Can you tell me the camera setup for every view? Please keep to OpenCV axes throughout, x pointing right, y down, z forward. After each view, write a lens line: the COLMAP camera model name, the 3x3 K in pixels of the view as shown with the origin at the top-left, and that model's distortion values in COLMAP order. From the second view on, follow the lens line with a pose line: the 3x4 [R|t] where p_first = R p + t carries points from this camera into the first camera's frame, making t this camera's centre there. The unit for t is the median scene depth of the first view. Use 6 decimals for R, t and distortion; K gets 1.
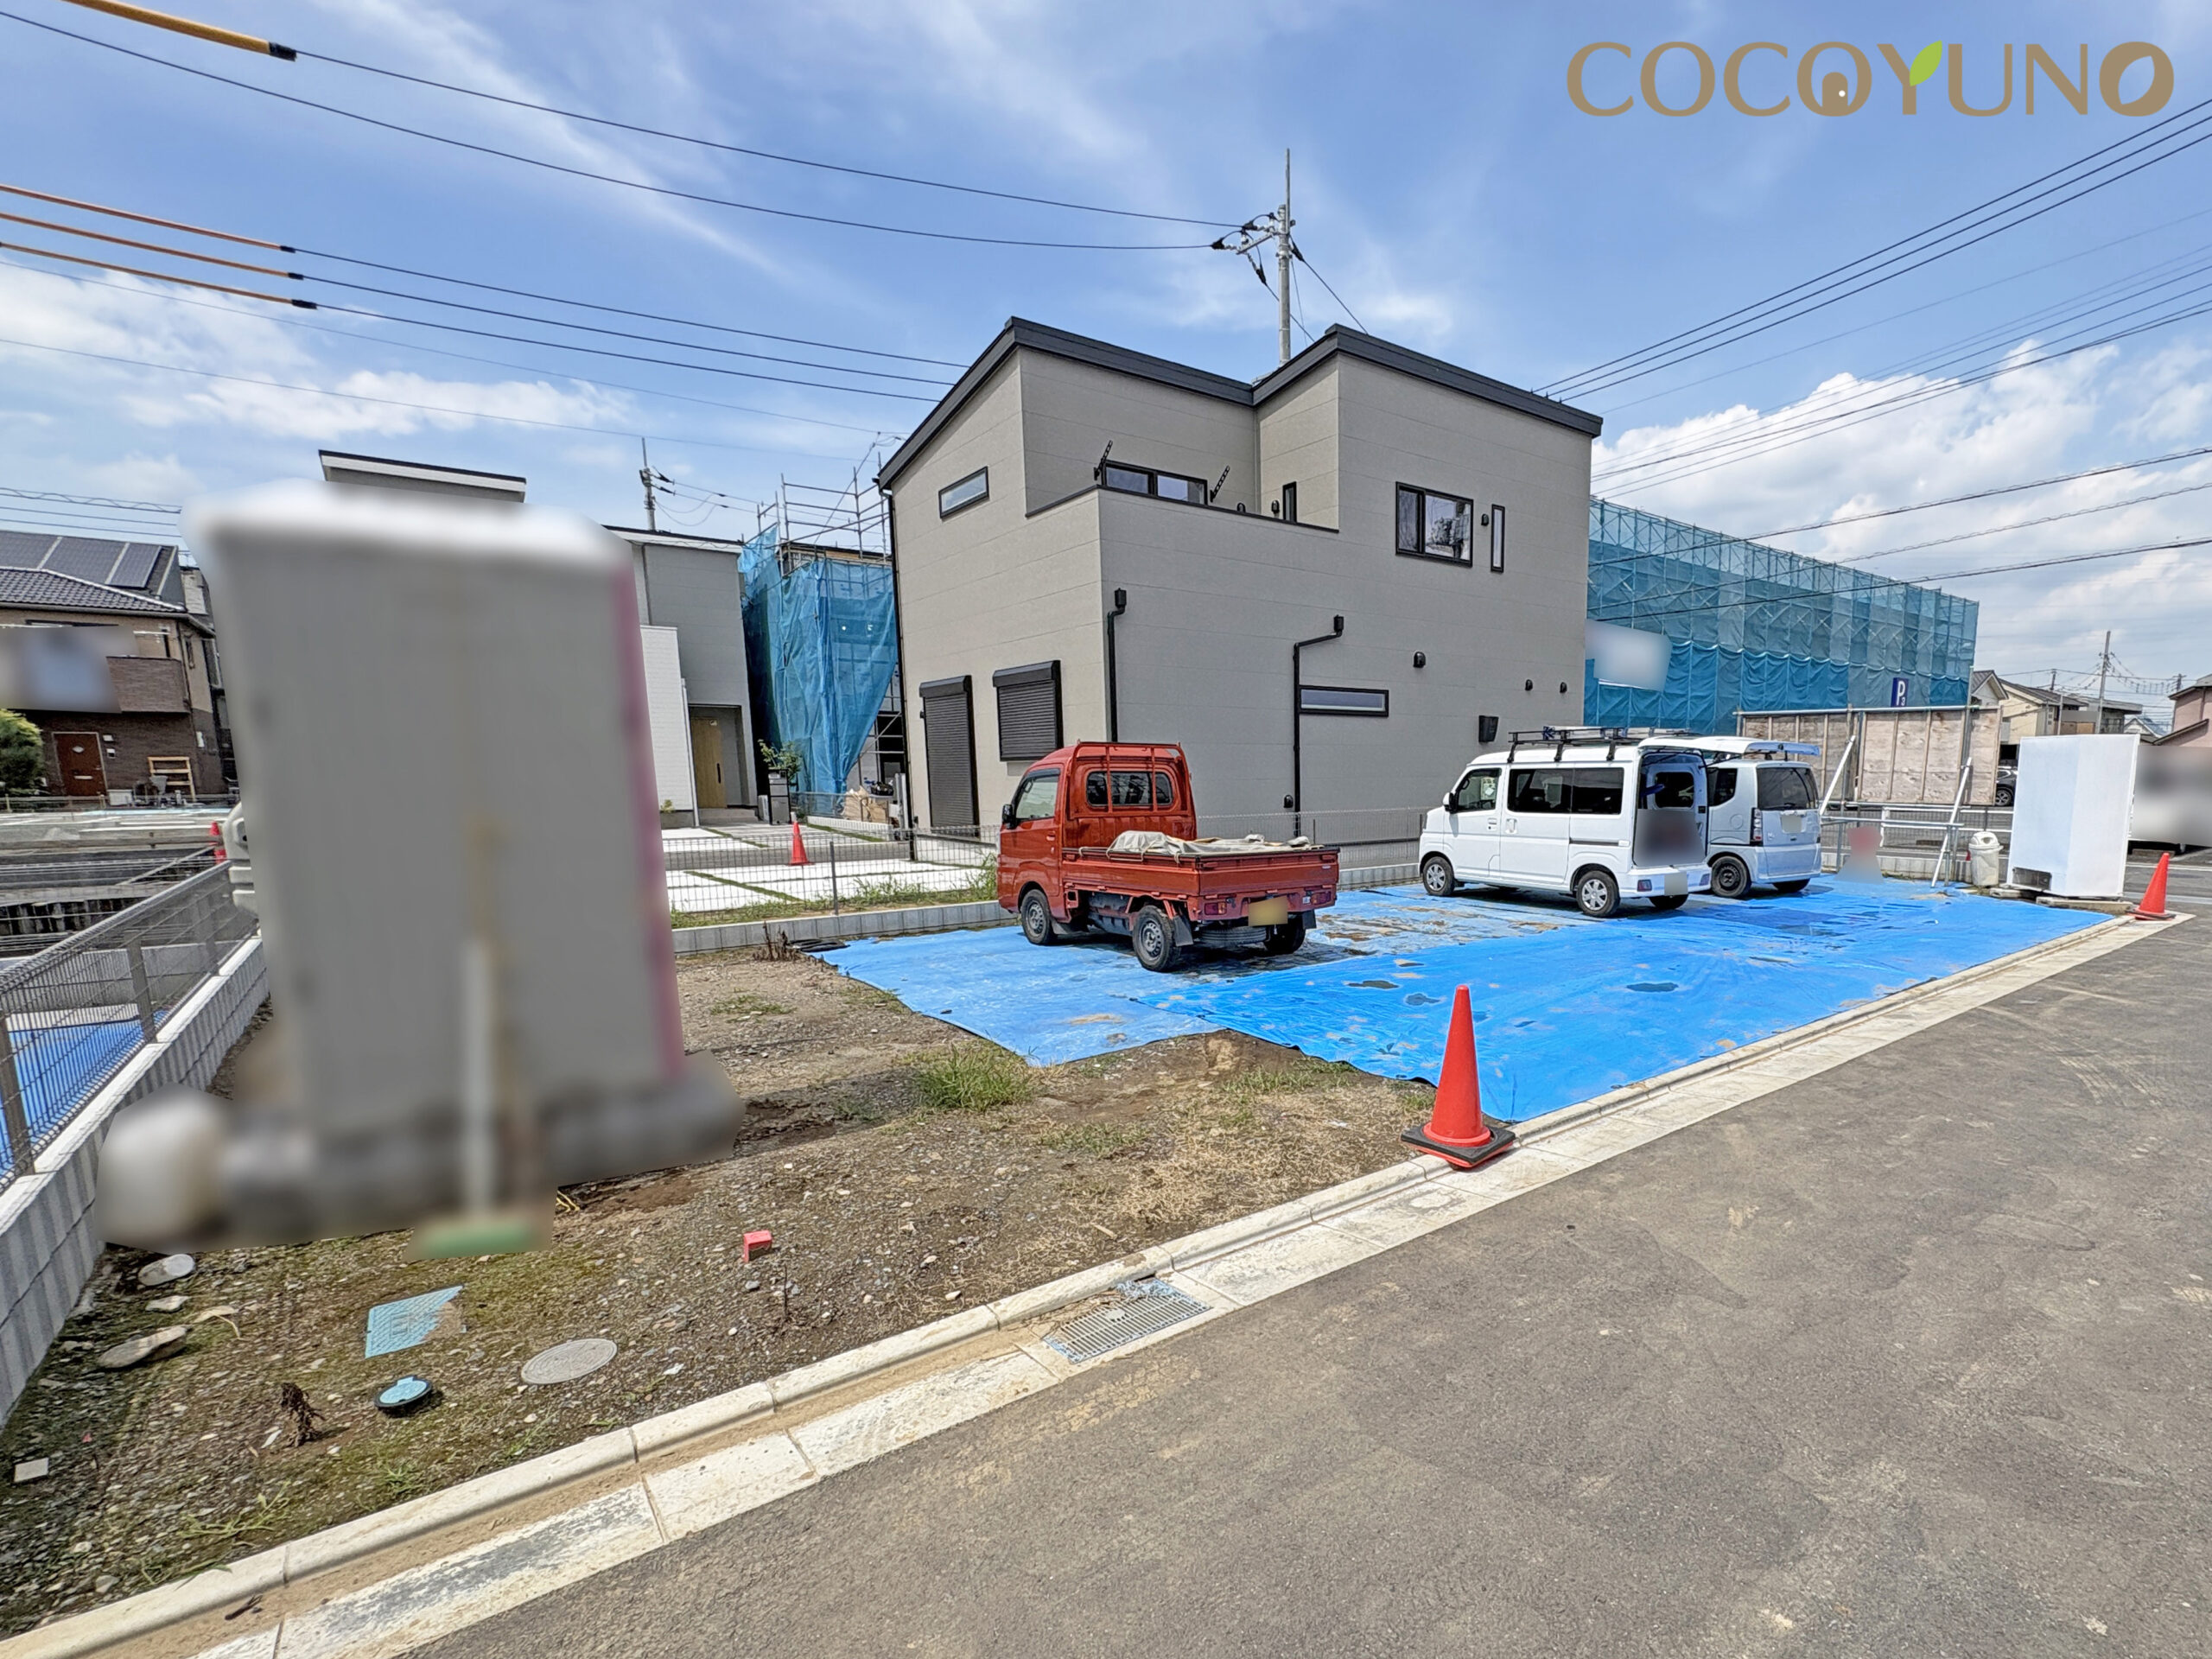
lens RADIAL K [[1049.7, 0, 1324.0], [0, 1049.7, 925.2], [0, 0, 1]] dist [0.000019, 0.000116]
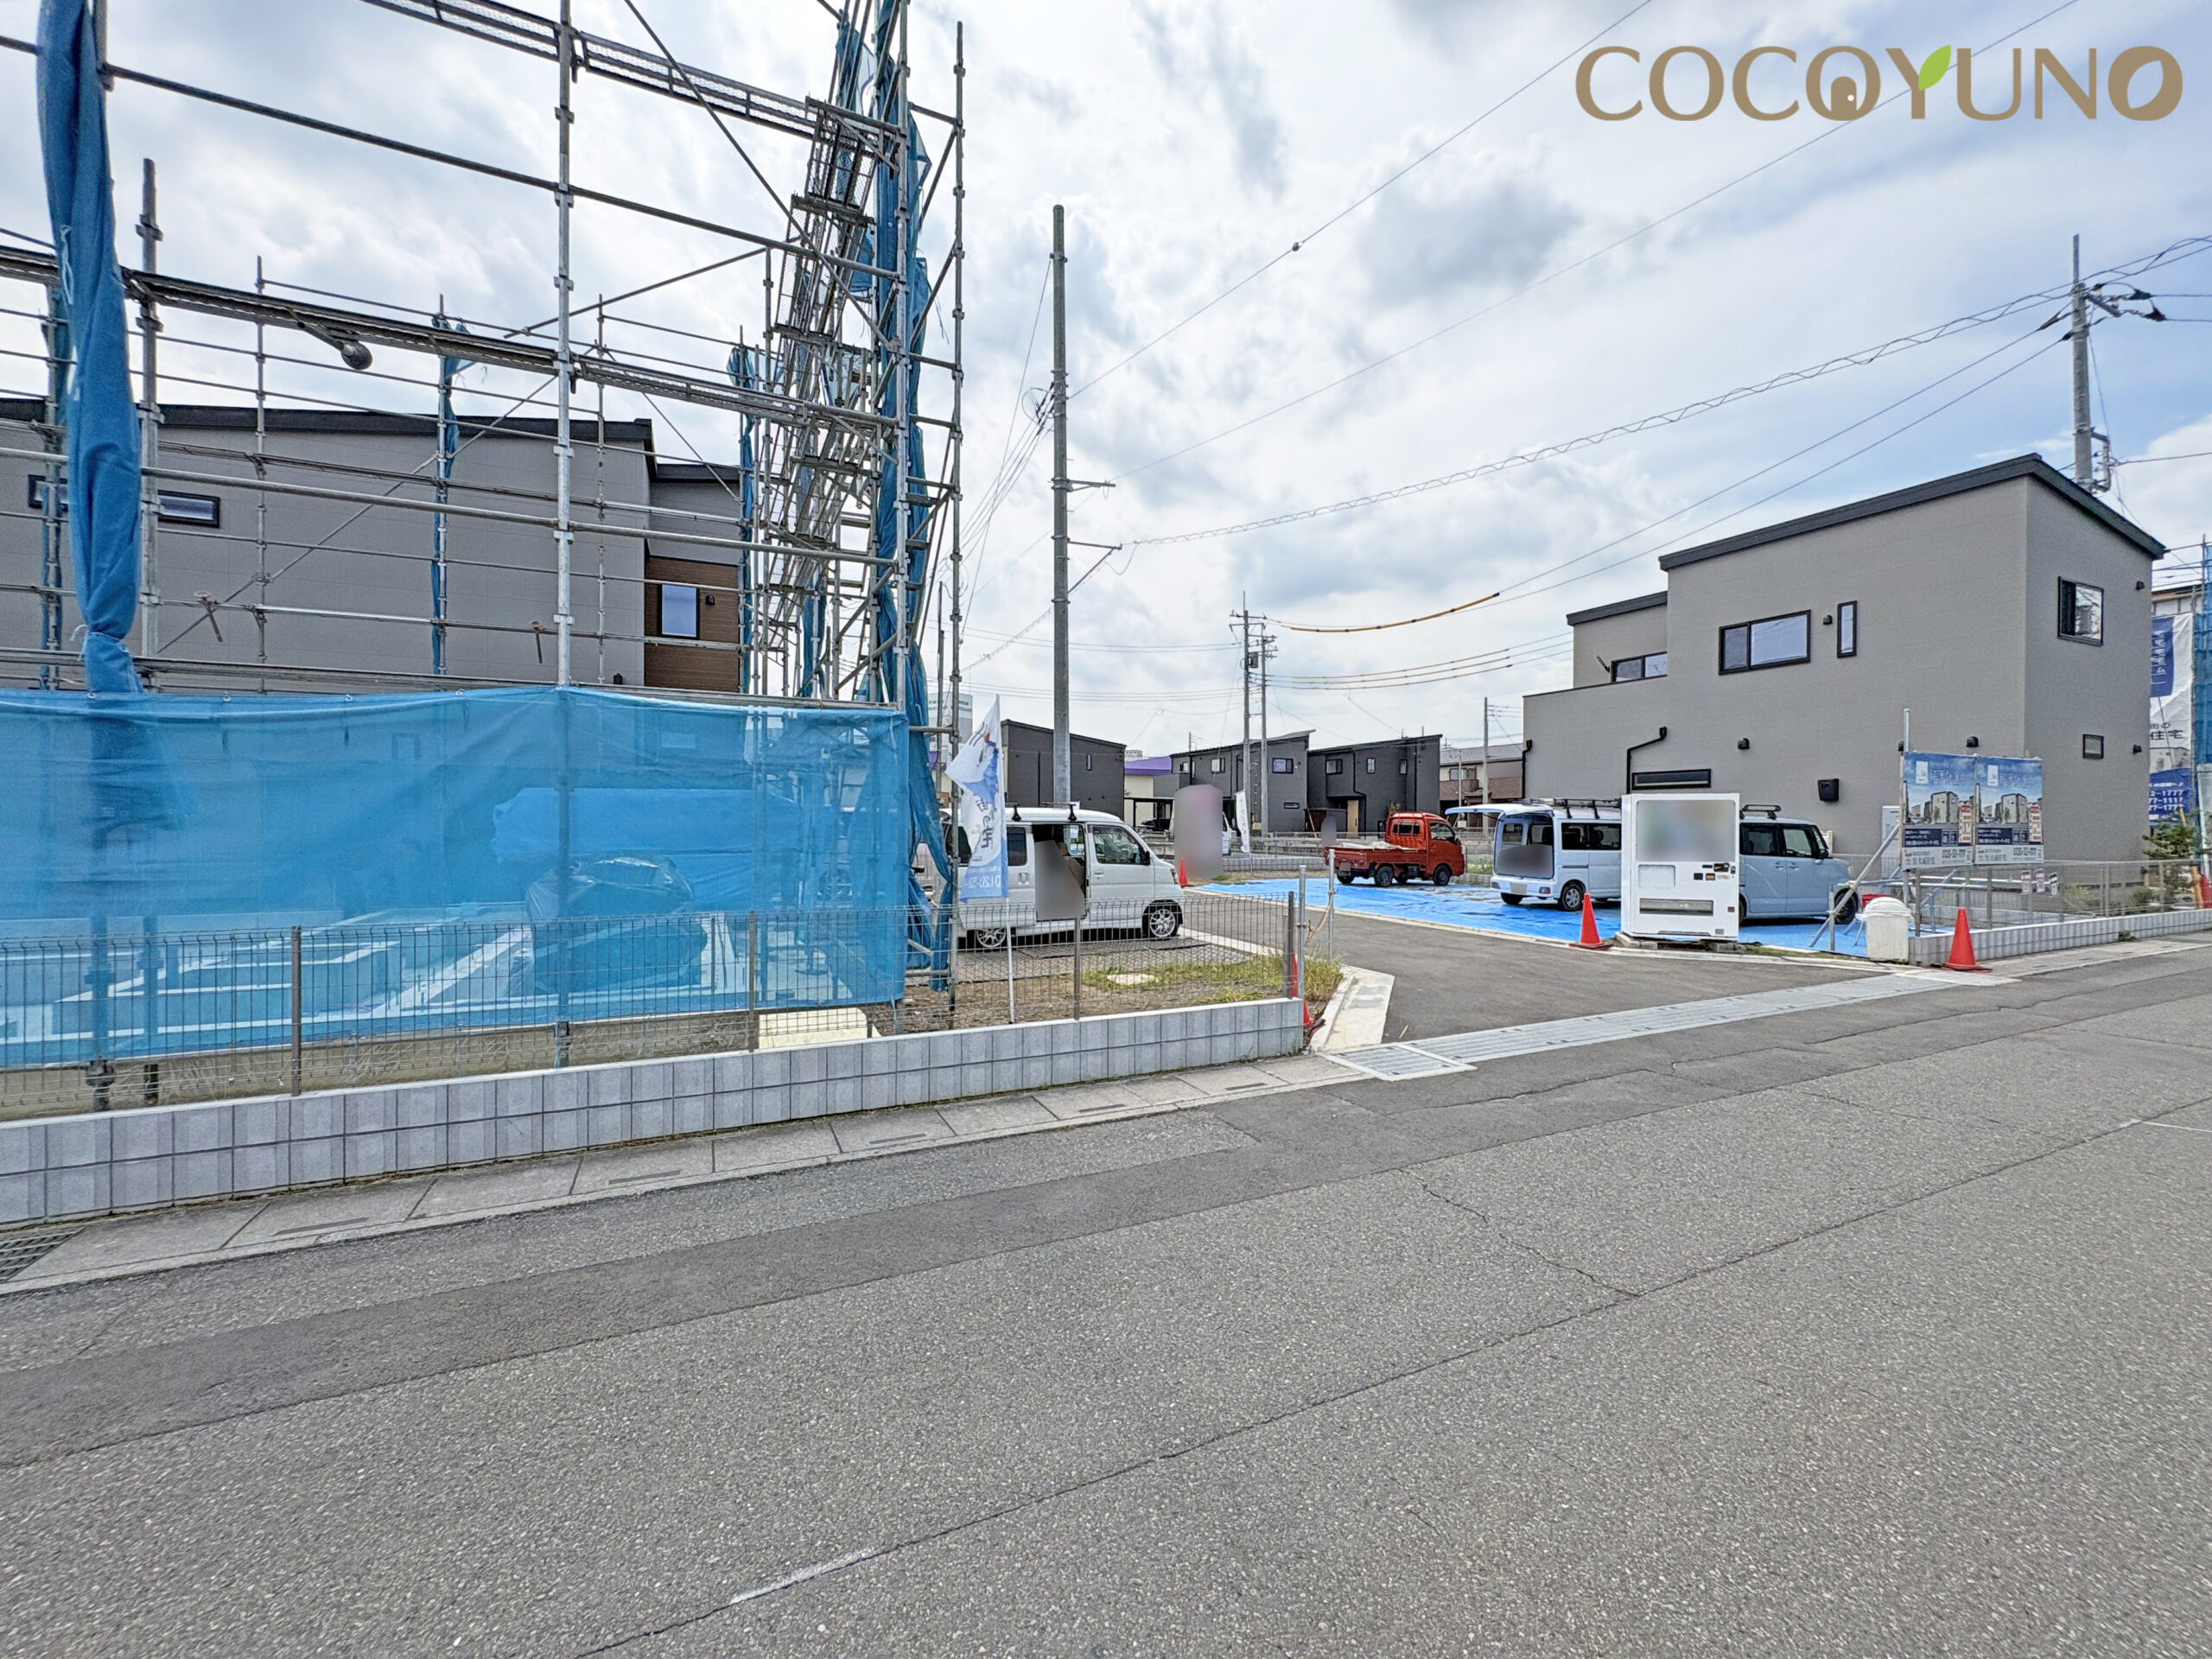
lens RADIAL K [[878.3, 0, 1107.8], [0, 878.3, 831.4], [0, 0, 1]] dist [-0.000518, 0.000342]
pose [[-0.276114, 0.012355, -0.961045, 1.786402], [-0.147413, 0.987542, 0.055048, -0.105055], [0.949753, 0.156870, -0.270853, 0.692626]]
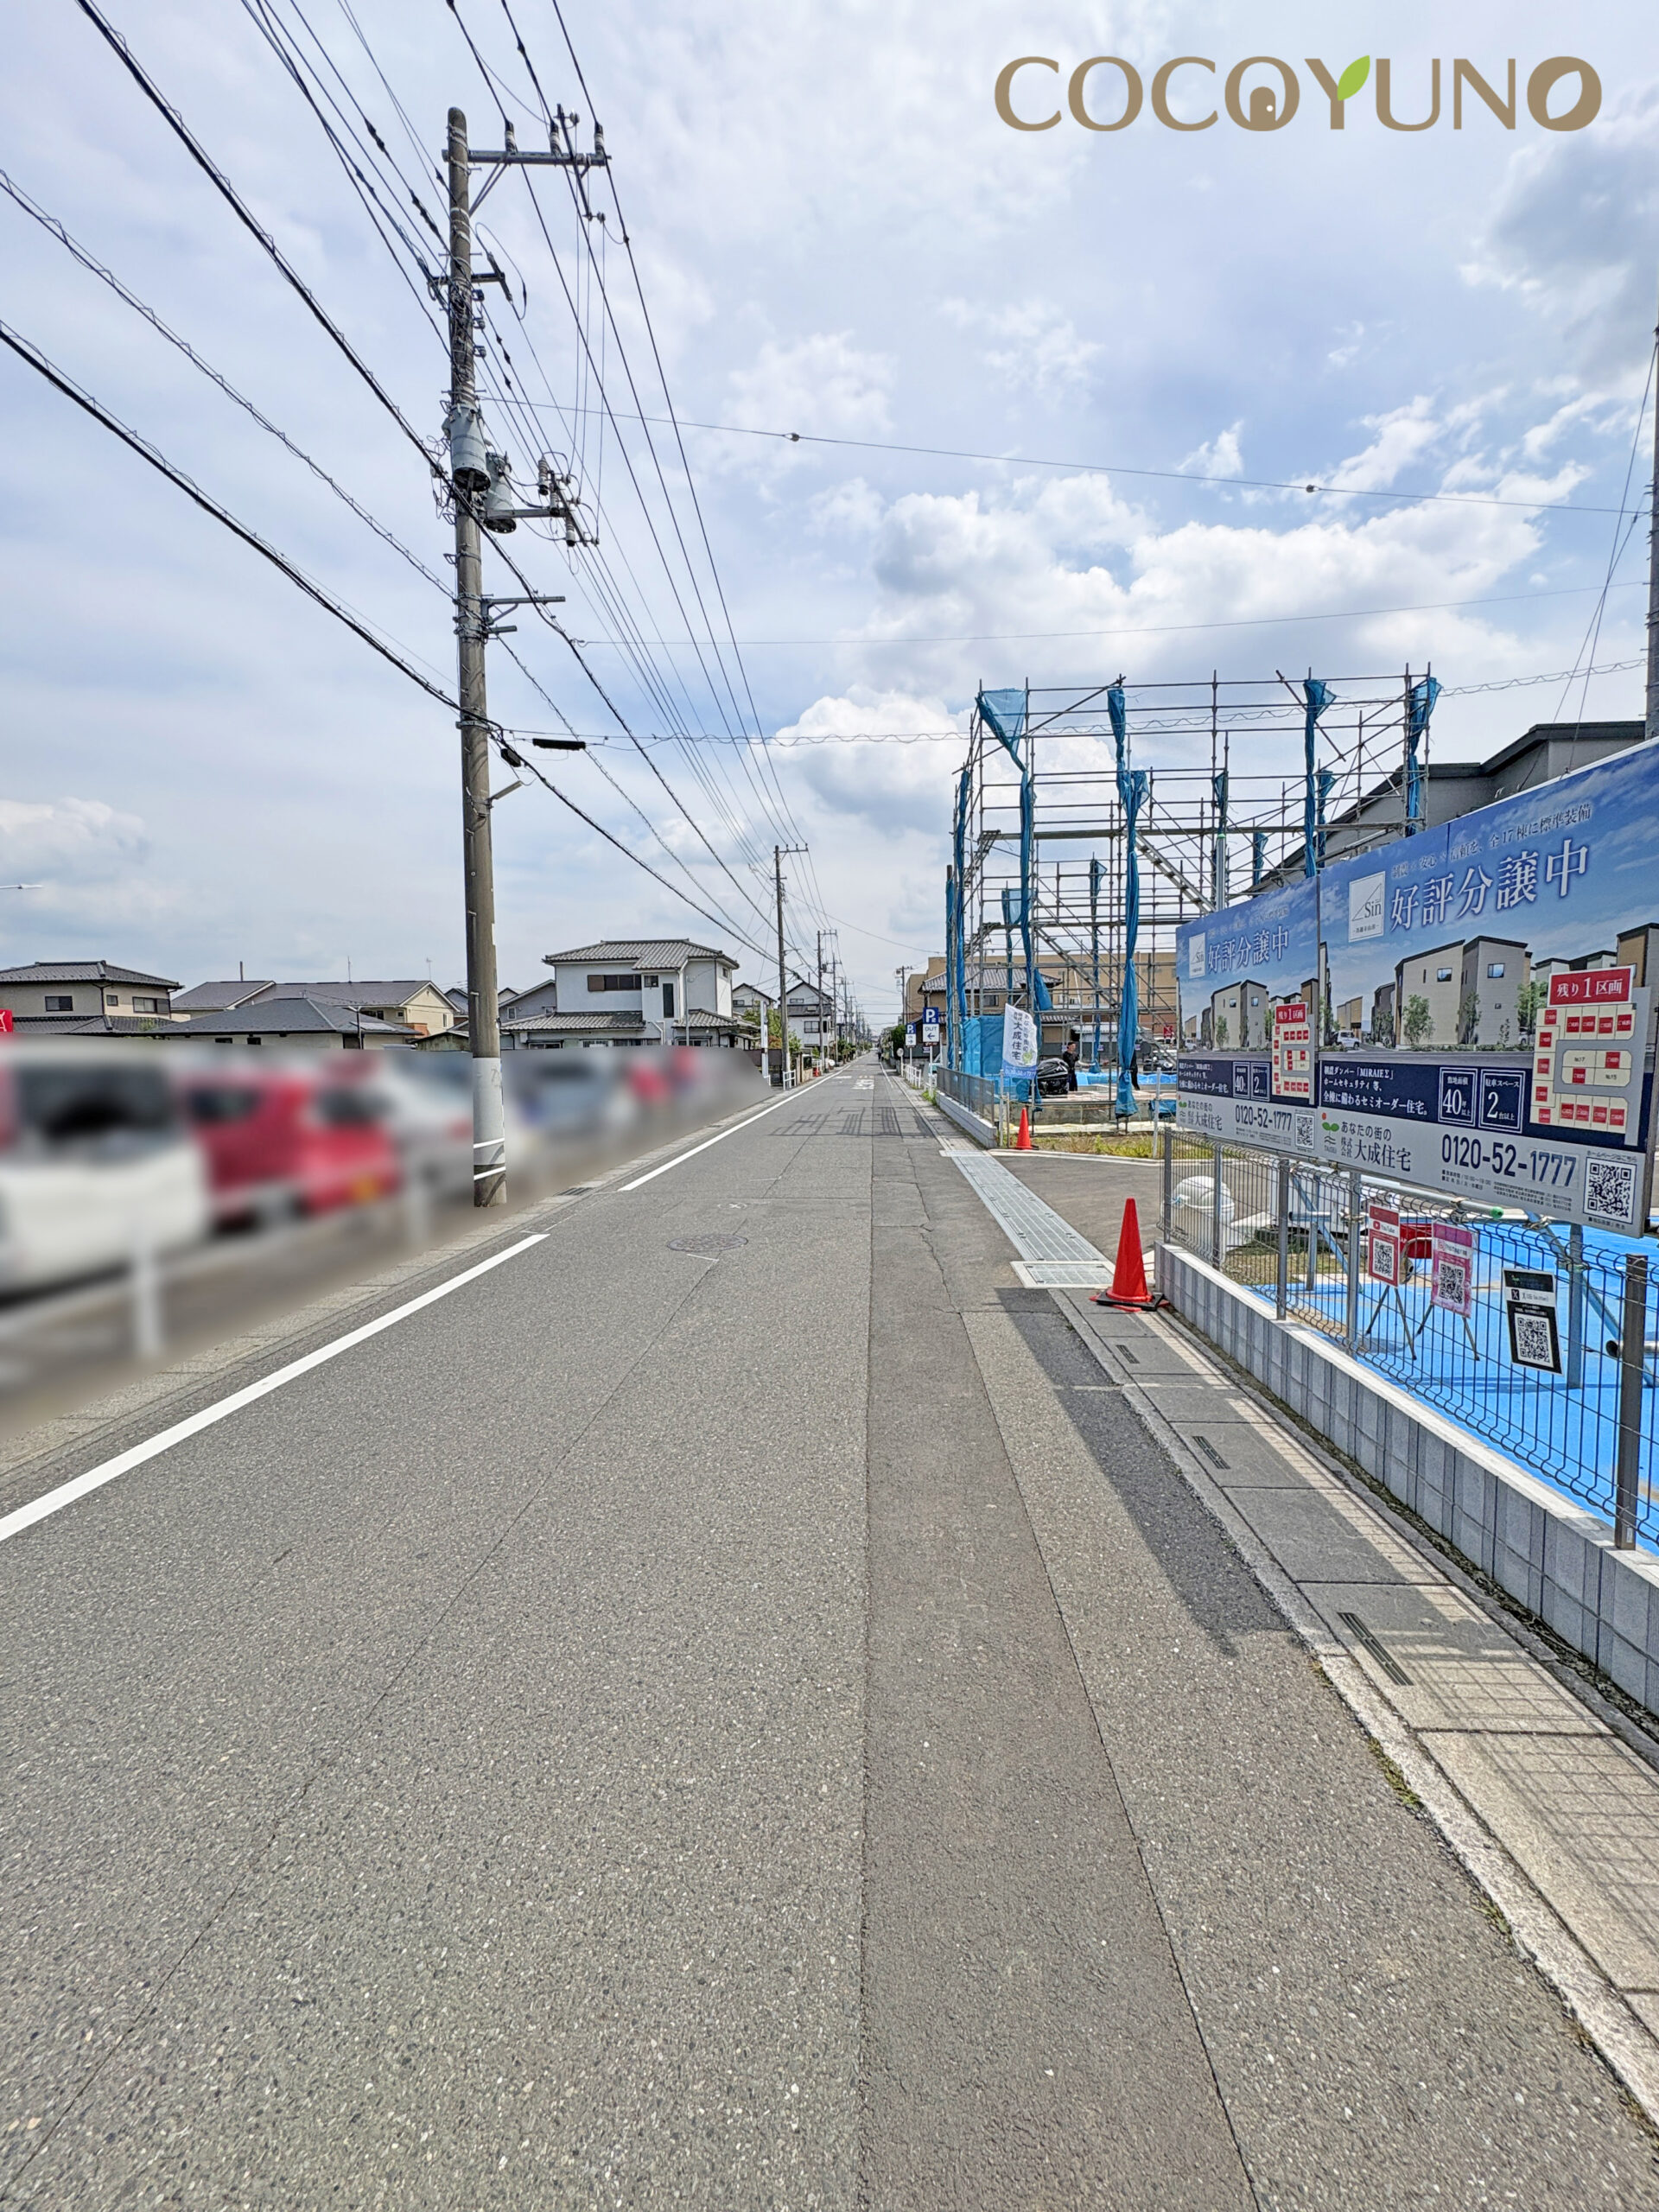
lens RADIAL K [[878.3, 0, 825.8], [0, 878.3, 1100.9], [0, 0, 1]] dist [-0.000518, 0.000342]
pose [[-0.720163, -0.025462, 0.693337, 0.559624], [0.123205, 0.978750, 0.163915, -0.256947], [-0.682778, 0.203468, -0.701723, 1.680331]]
